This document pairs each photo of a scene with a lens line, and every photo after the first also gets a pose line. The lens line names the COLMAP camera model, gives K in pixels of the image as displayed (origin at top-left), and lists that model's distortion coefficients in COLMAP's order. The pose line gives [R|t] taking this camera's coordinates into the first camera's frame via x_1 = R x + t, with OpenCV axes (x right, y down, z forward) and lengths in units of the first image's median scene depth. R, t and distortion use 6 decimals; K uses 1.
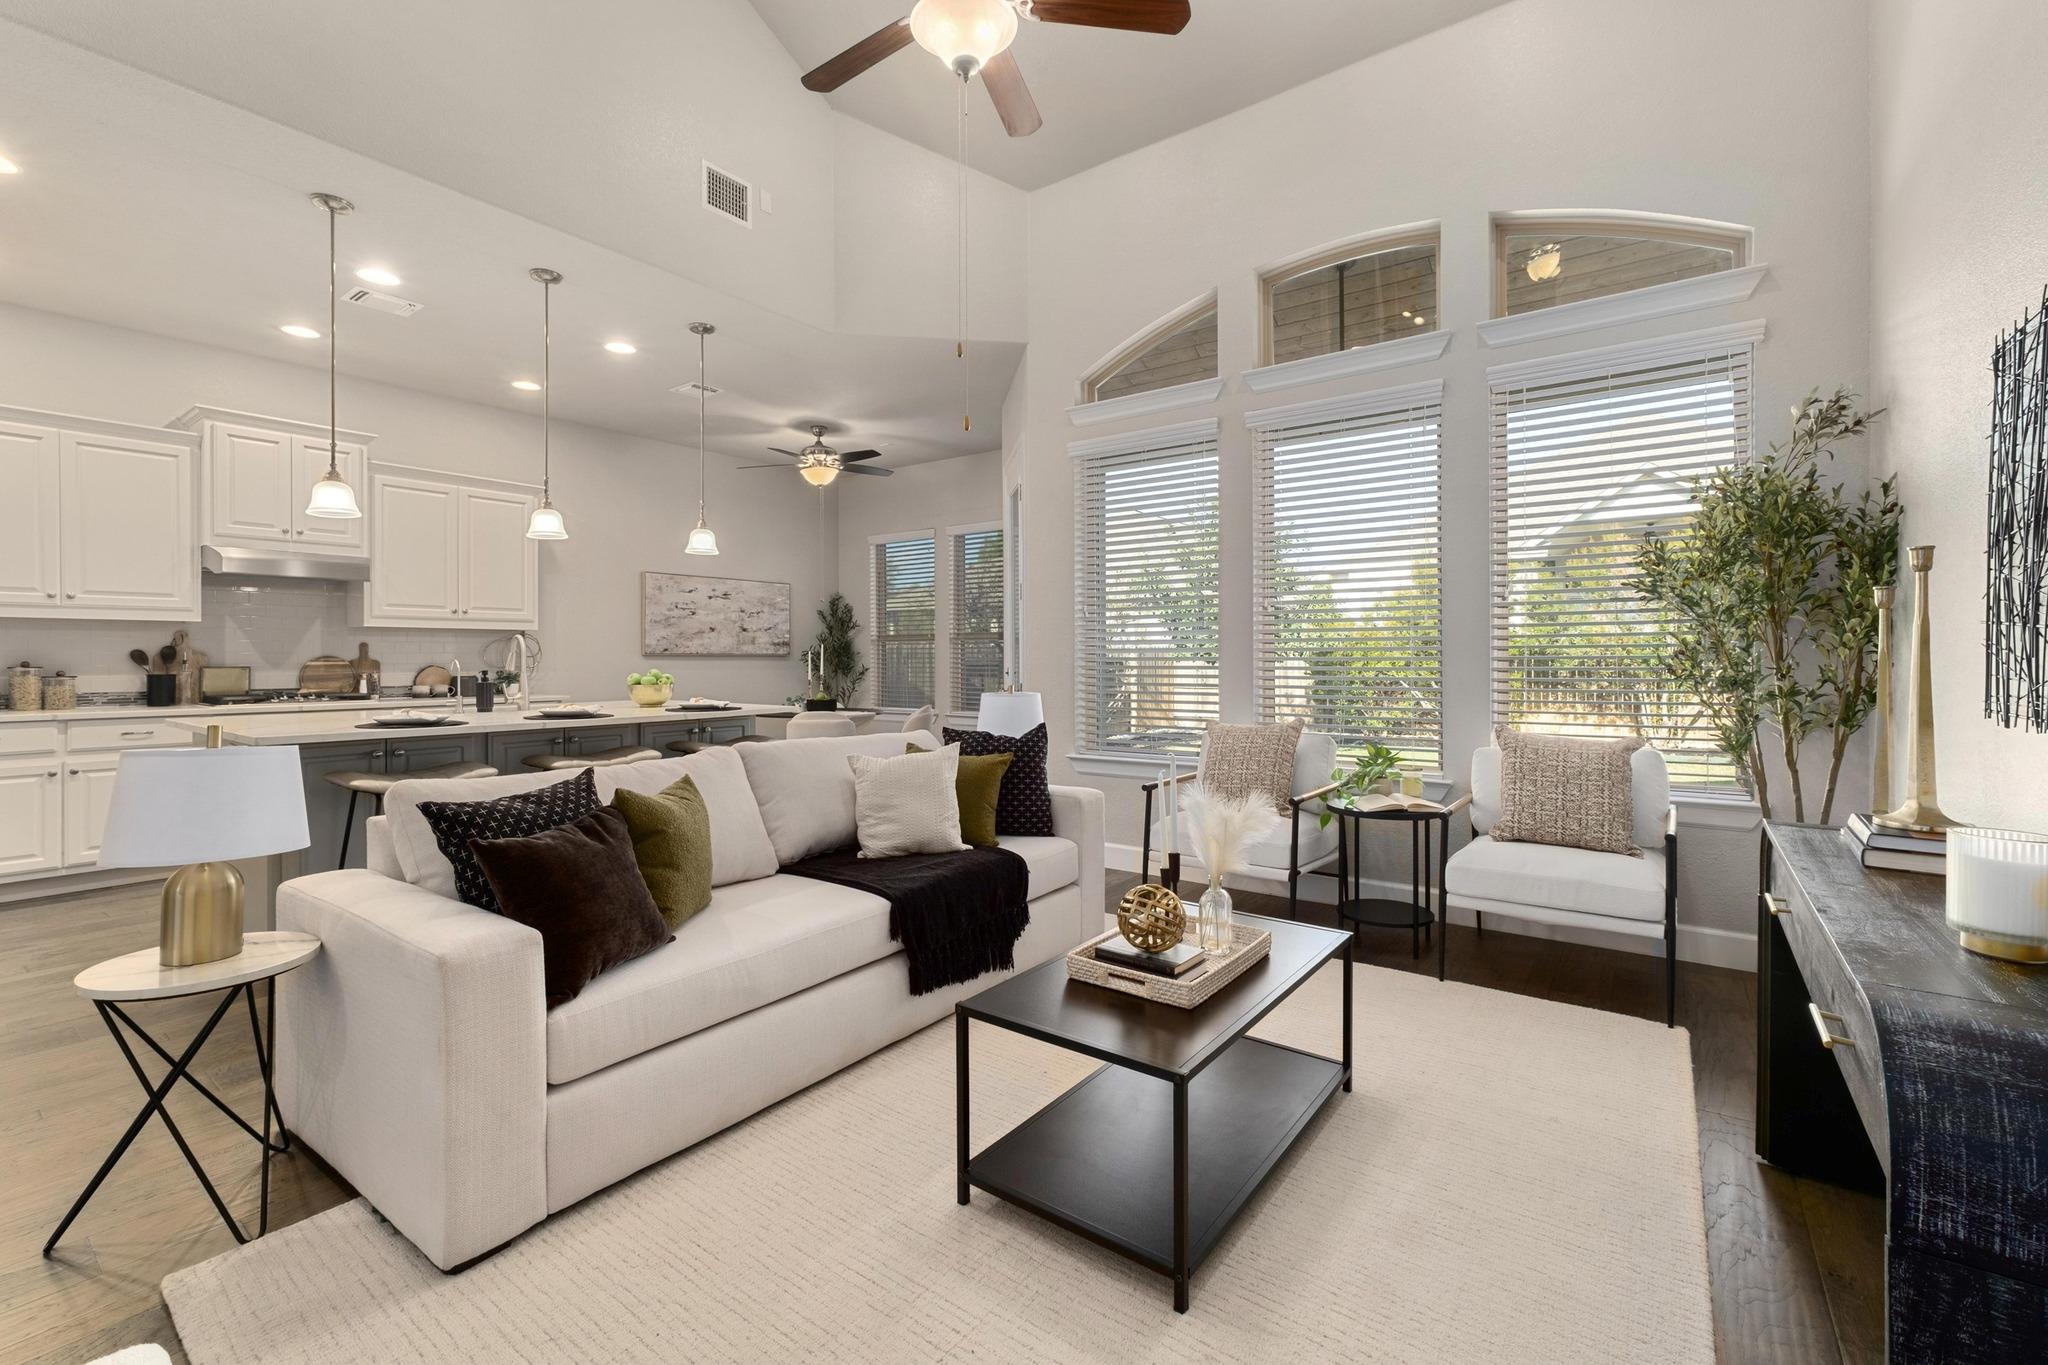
lens RADIAL K [[861.8, 0, 1024.3], [0, 861.8, 656.2], [0, 0, 1]] dist [-0.007481, 0.001598]
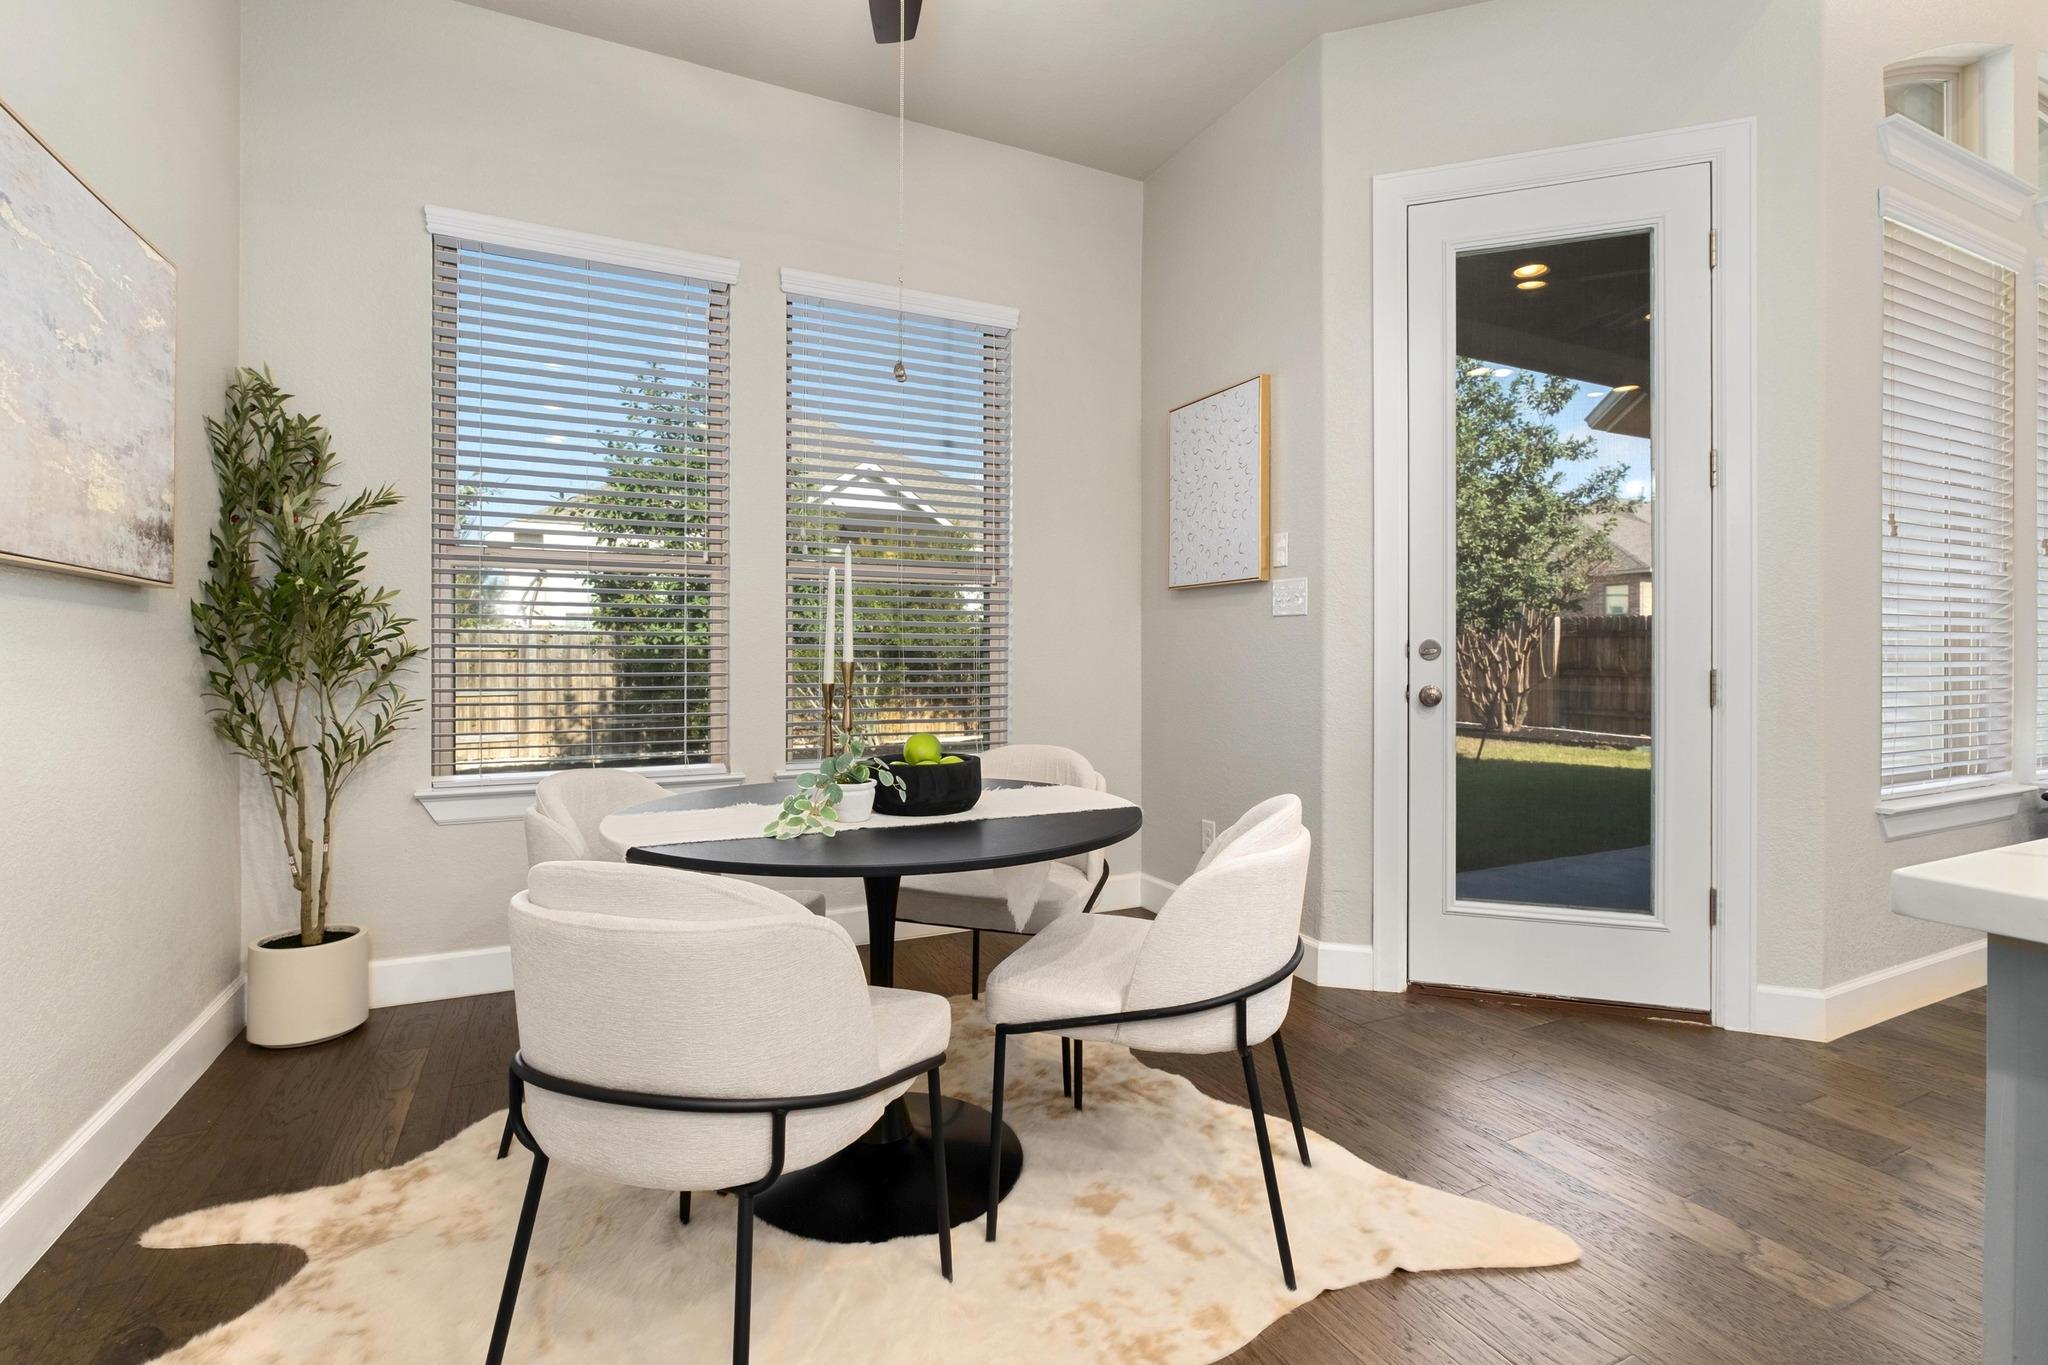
lens RADIAL K [[931.4, 0, 1021.3], [0, 931.4, 658.6], [0, 0, 1]] dist [-0.004799, -0.000222]
pose [[0.457319, 0.008181, 0.889265, -0.438787], [-0.015295, 0.999882, -0.001334, 0.016591], [-0.889171, -0.012991, 0.457390, 0.790939]]
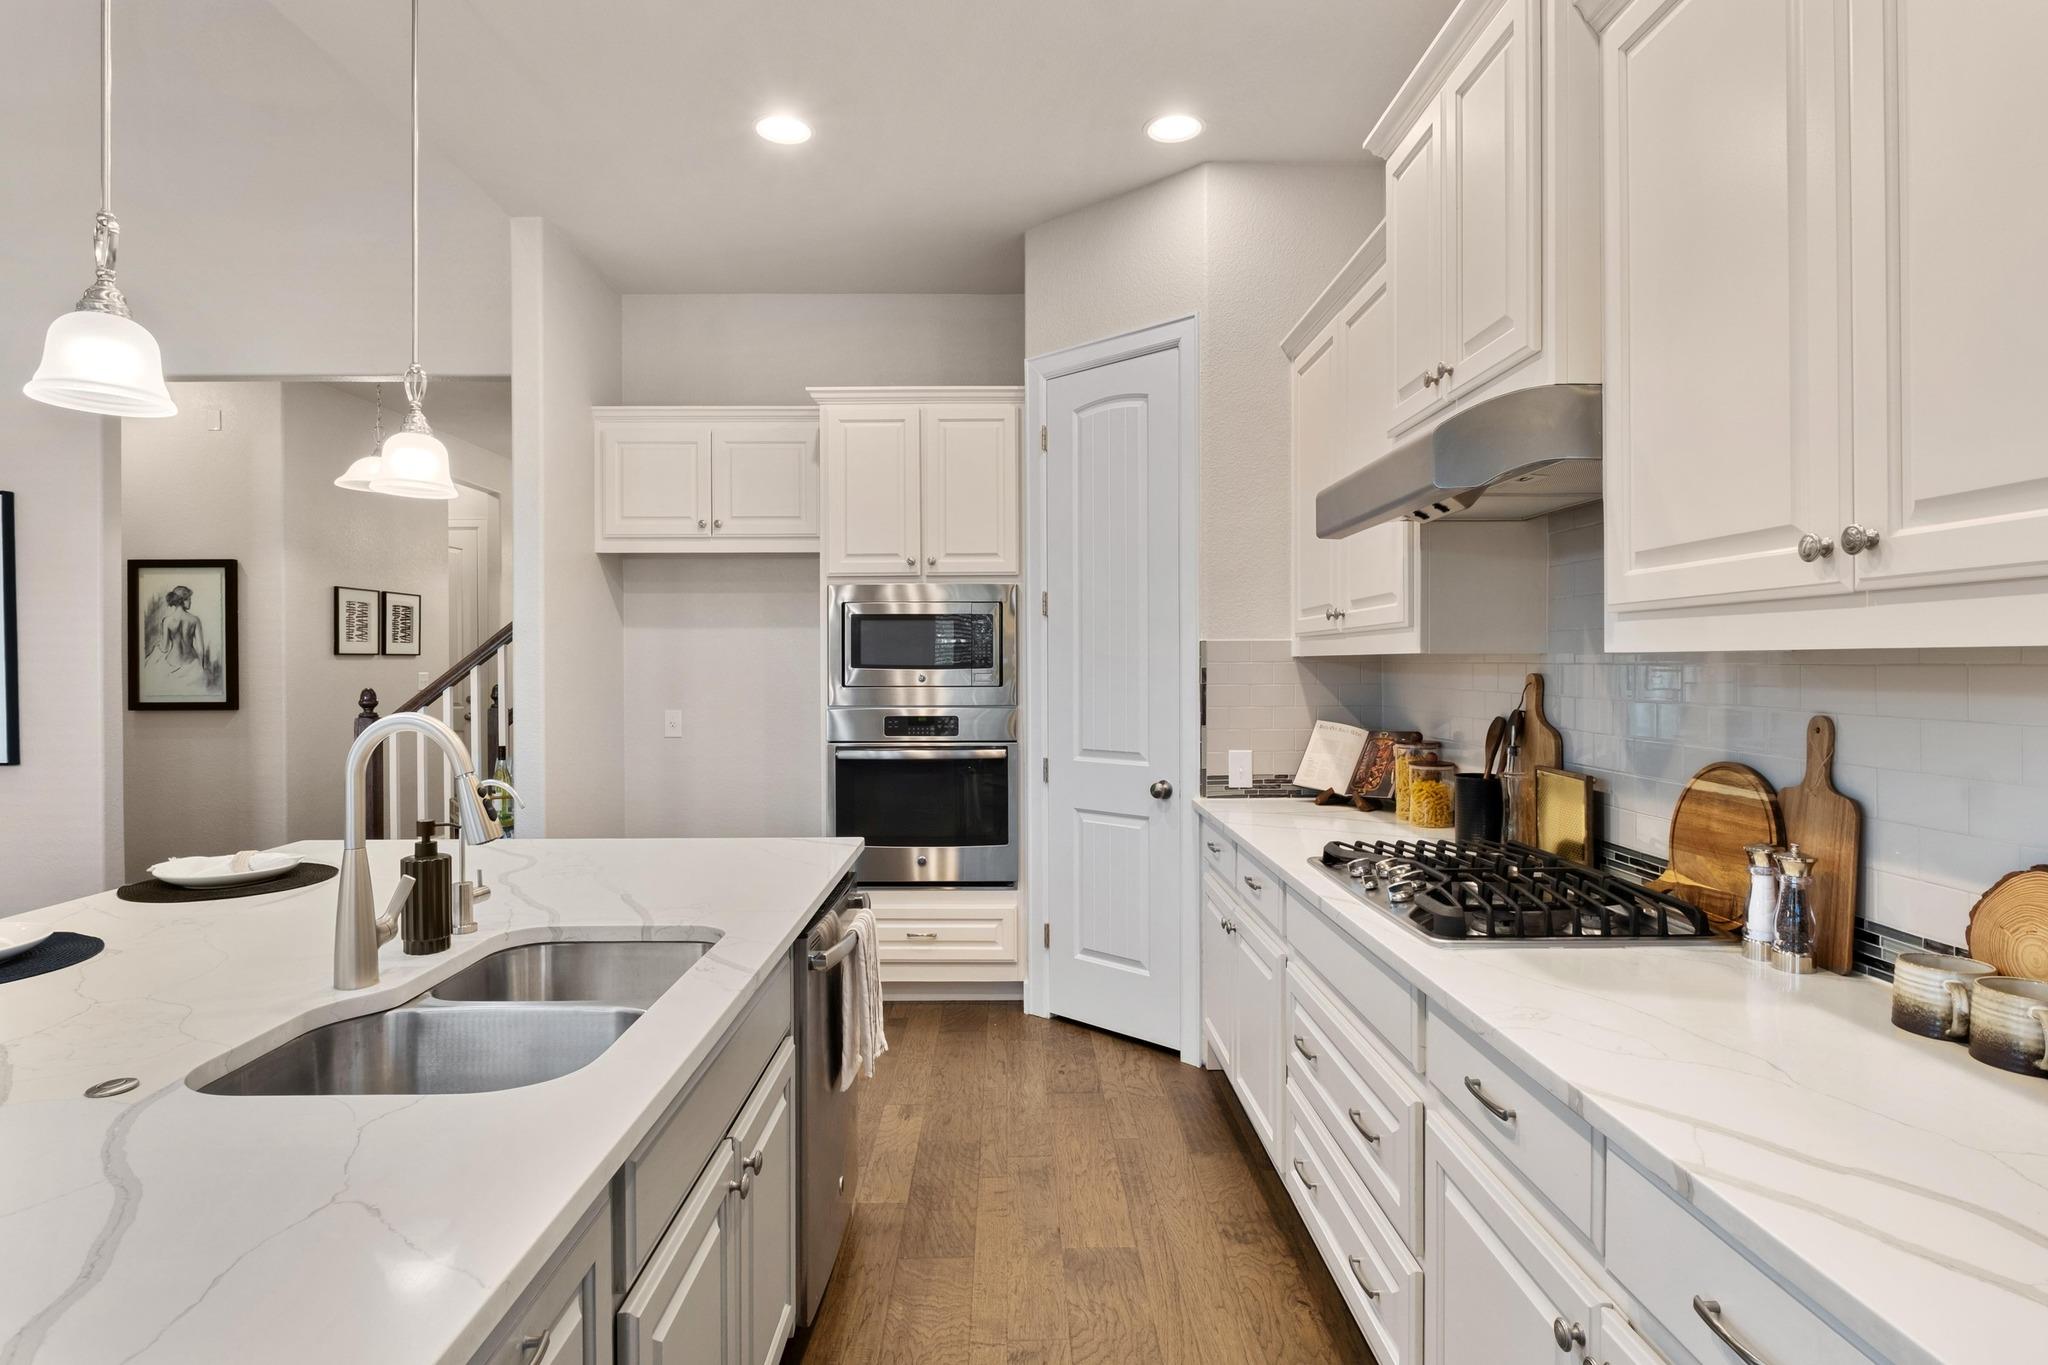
lens RADIAL K [[1059.7, 0, 1032.9], [0, 1059.7, 667.0], [0, 0, 1]] dist [-0.002886, 0.000187]
pose [[-0.793548, 0.006819, -0.608470, -0.330362], [0.006001, 0.999976, 0.003381, -0.024206], [0.608478, -0.000968, -0.793570, 0.846784]]
